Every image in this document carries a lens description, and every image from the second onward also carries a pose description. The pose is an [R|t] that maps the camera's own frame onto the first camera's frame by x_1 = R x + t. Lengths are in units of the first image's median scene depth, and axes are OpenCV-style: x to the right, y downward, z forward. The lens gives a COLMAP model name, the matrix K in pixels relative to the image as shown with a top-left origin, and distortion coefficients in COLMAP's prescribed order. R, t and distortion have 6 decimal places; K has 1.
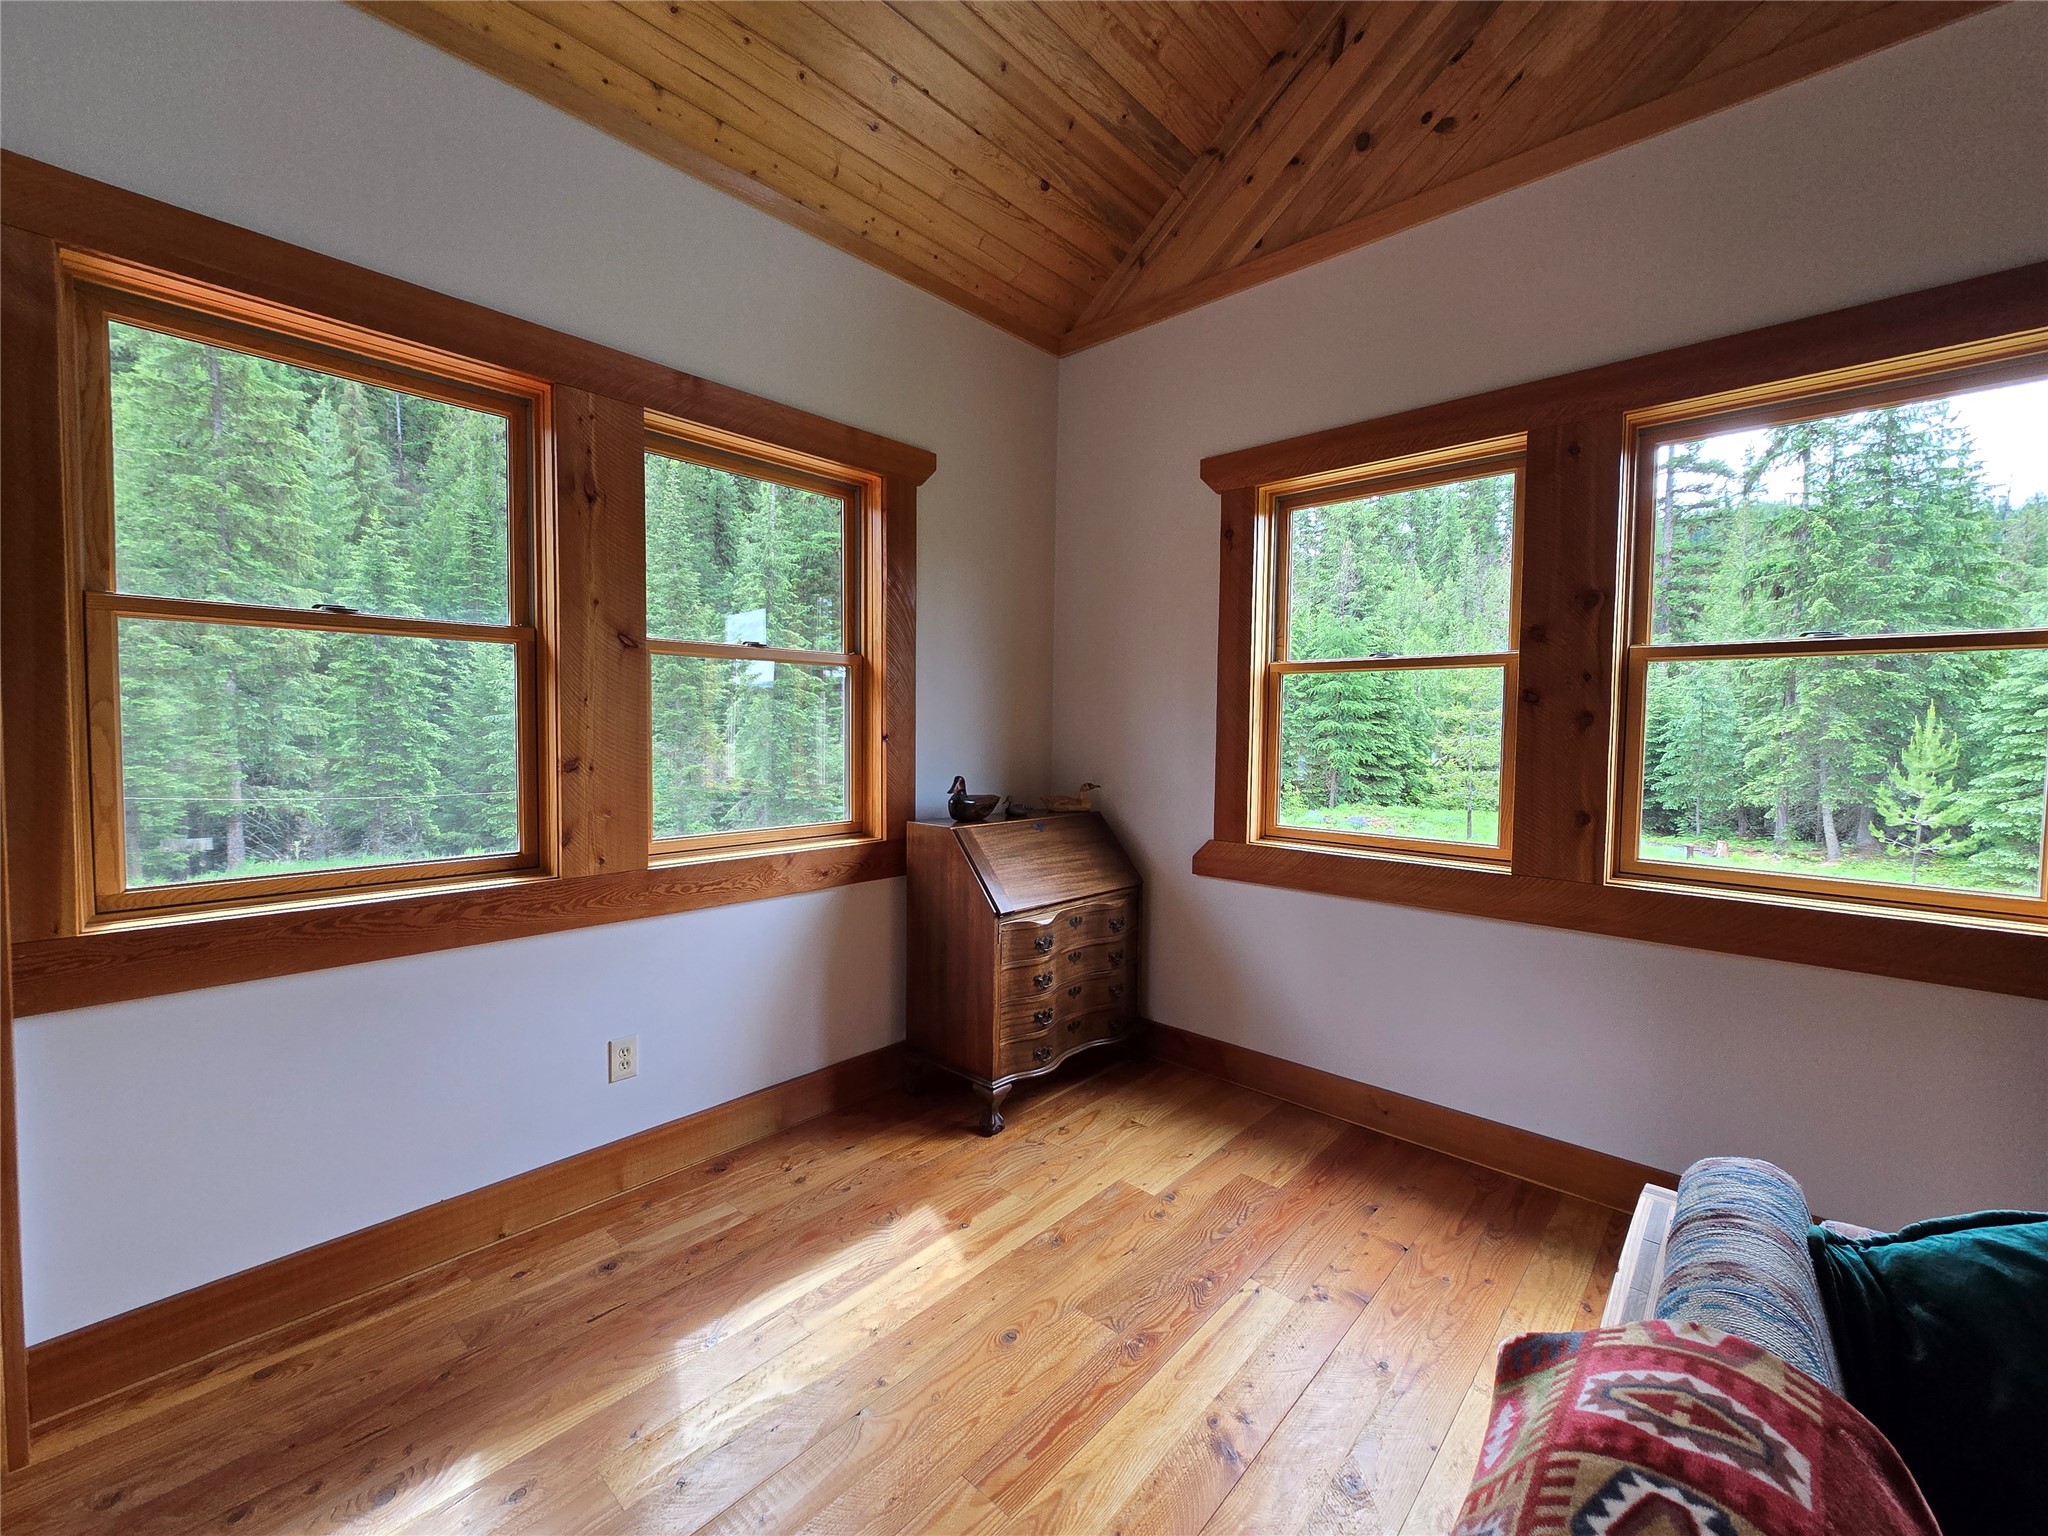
lens RADIAL K [[835.3, 0, 1012.0], [0, 835.3, 758.4], [0, 0, 1]] dist [-0.002069, 0.000488]
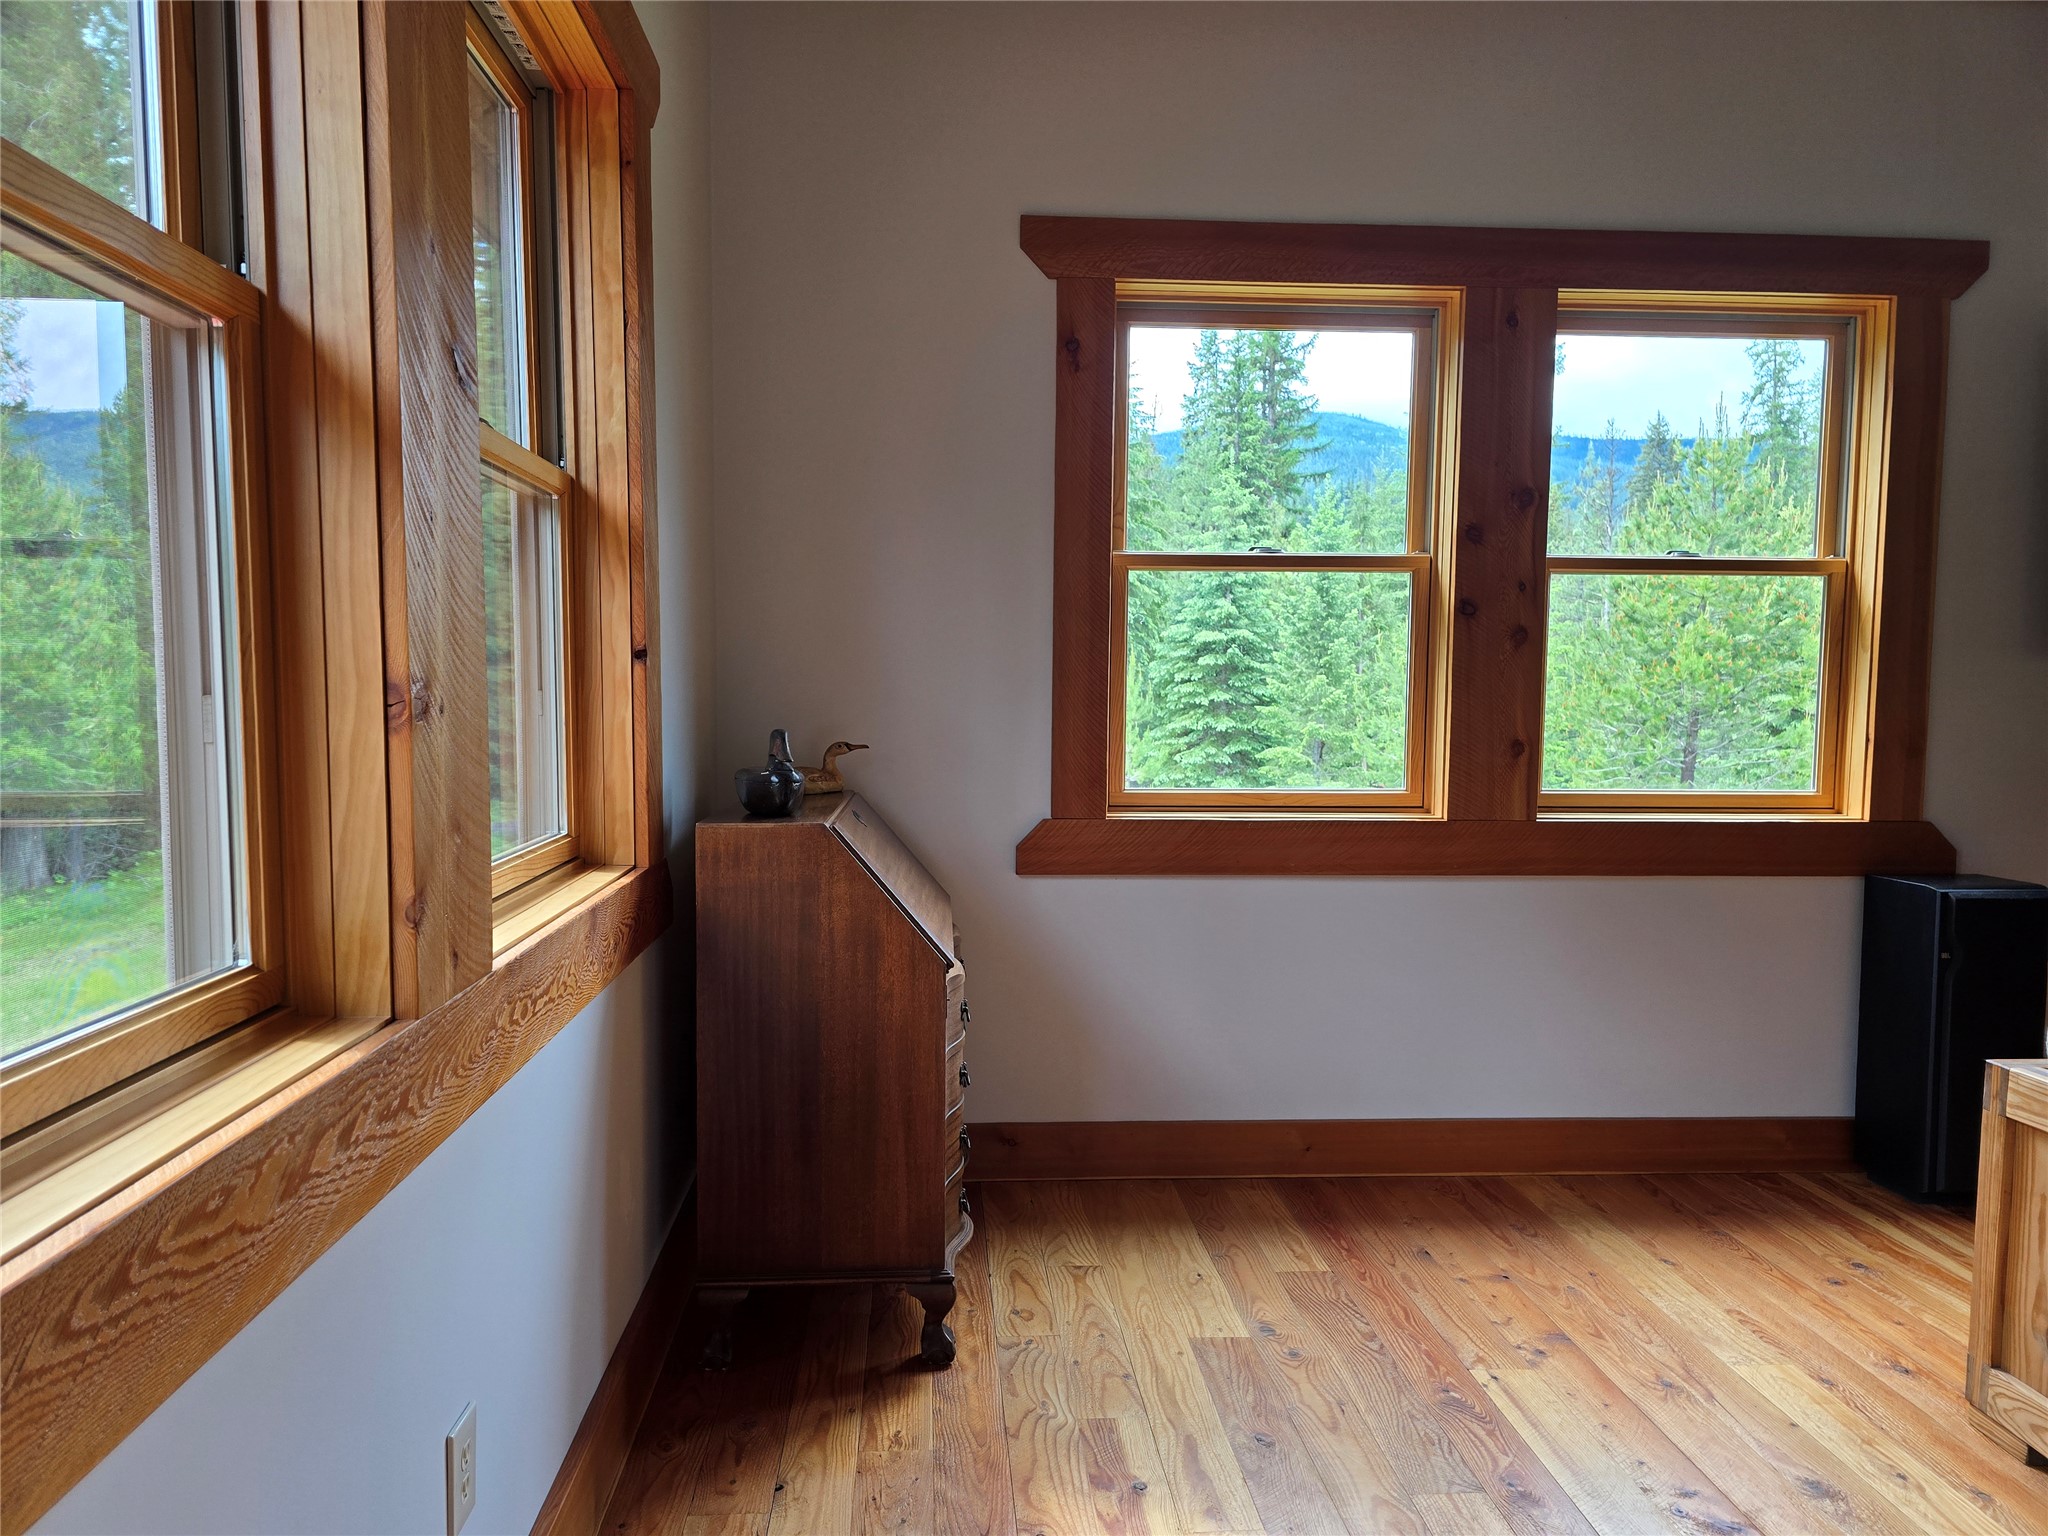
lens RADIAL K [[1380.2, 0, 1027.1], [0, 1380.2, 774.2], [0, 0, 1]] dist [0.044375, -0.001018]
pose [[0.679121, -0.050858, 0.732262, -0.650057], [0.028024, 0.998666, 0.043371, 0.018579], [-0.733491, -0.008934, 0.679641, 0.331370]]
